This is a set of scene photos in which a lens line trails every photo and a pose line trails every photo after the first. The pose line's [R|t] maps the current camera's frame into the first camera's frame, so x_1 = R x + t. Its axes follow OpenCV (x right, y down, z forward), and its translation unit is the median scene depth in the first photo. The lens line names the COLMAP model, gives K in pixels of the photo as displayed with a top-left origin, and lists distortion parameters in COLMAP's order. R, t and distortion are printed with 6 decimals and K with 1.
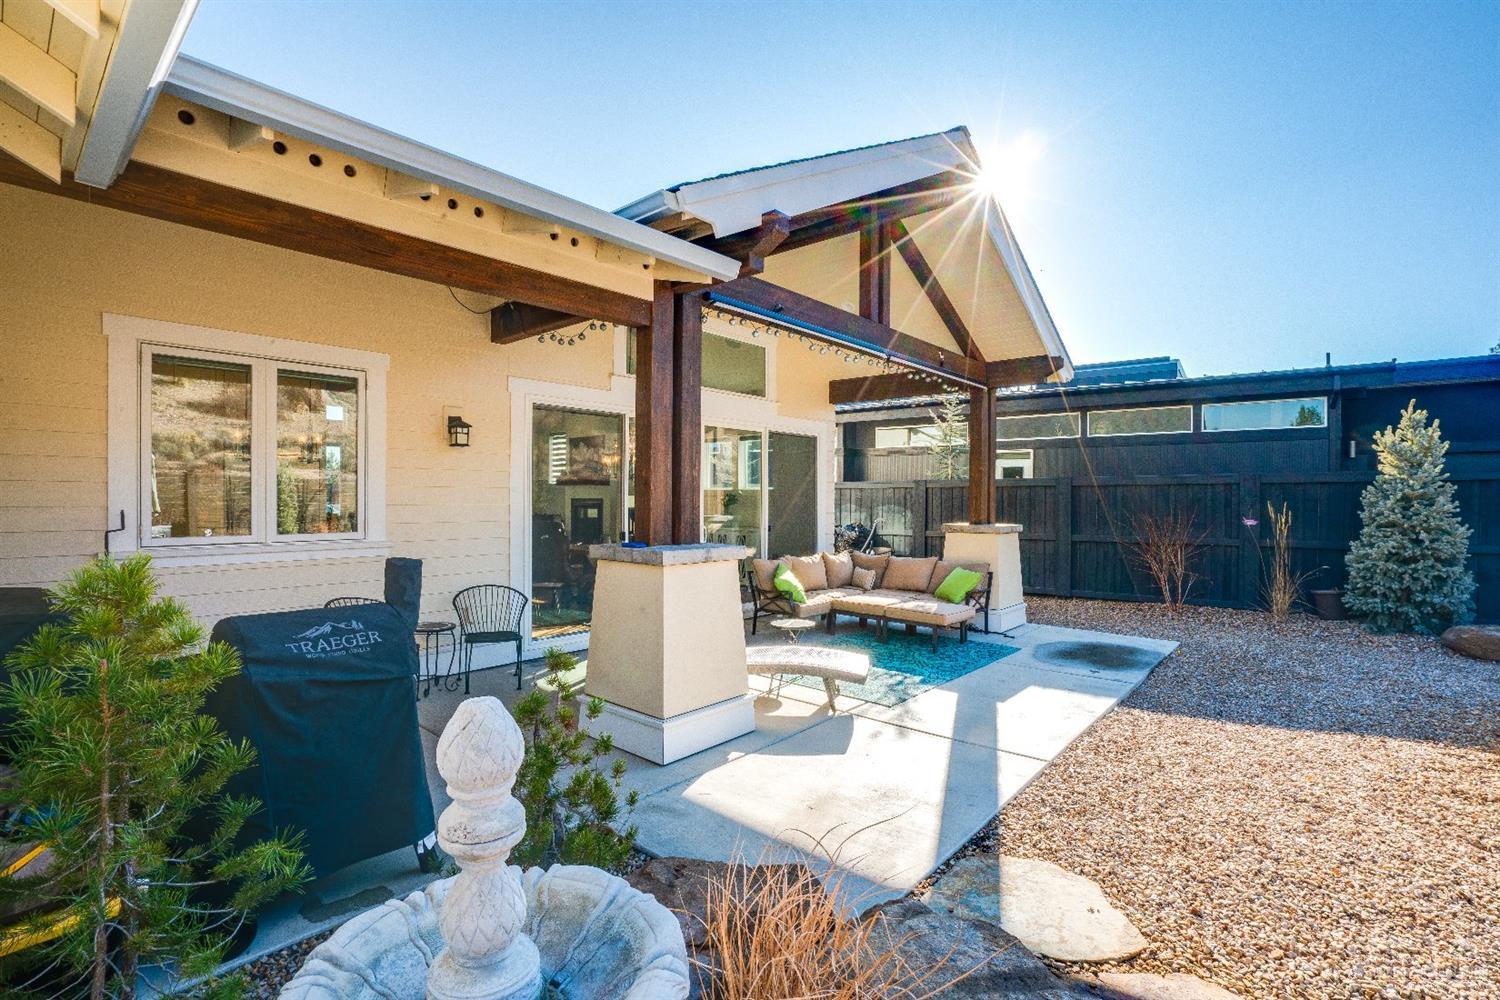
lens RADIAL K [[708.0, 0, 752.0], [0, 708.0, 501.4], [0, 0, 1]] dist [-0.049567, 0.023310]
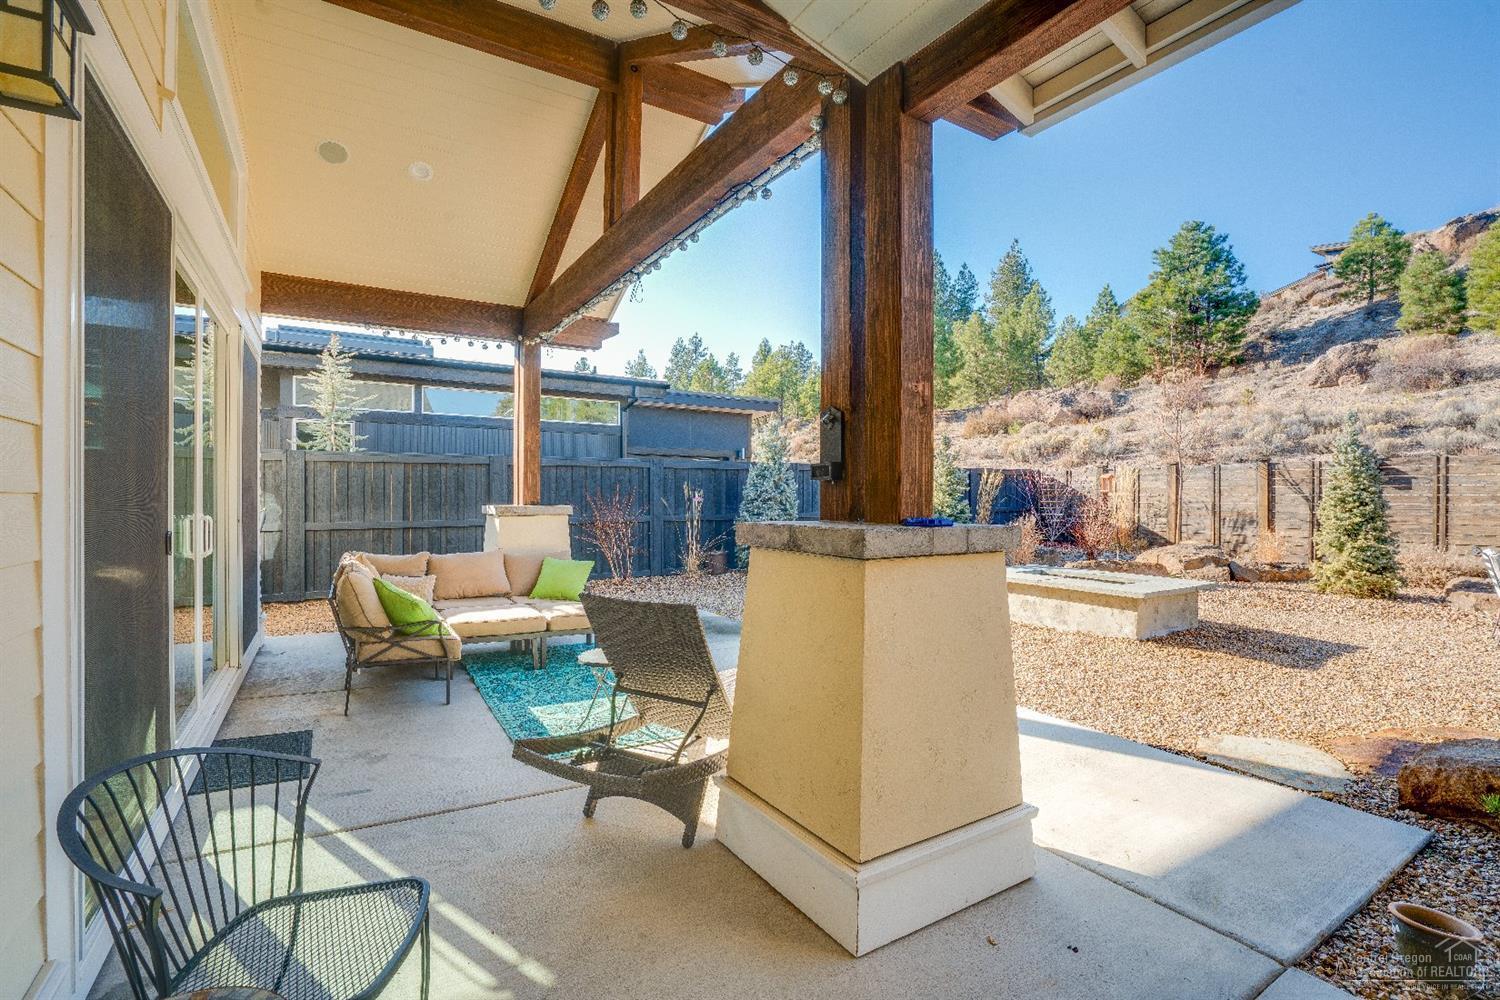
lens RADIAL K [[708.0, 0, 752.0], [0, 708.0, 501.4], [0, 0, 1]] dist [-0.049567, 0.023310]
pose [[0.305696, -0.009796, 0.952079, -0.436619], [0.005884, 0.999947, 0.008399, 0.026431], [-0.952111, 0.003034, 0.305737, 0.593101]]
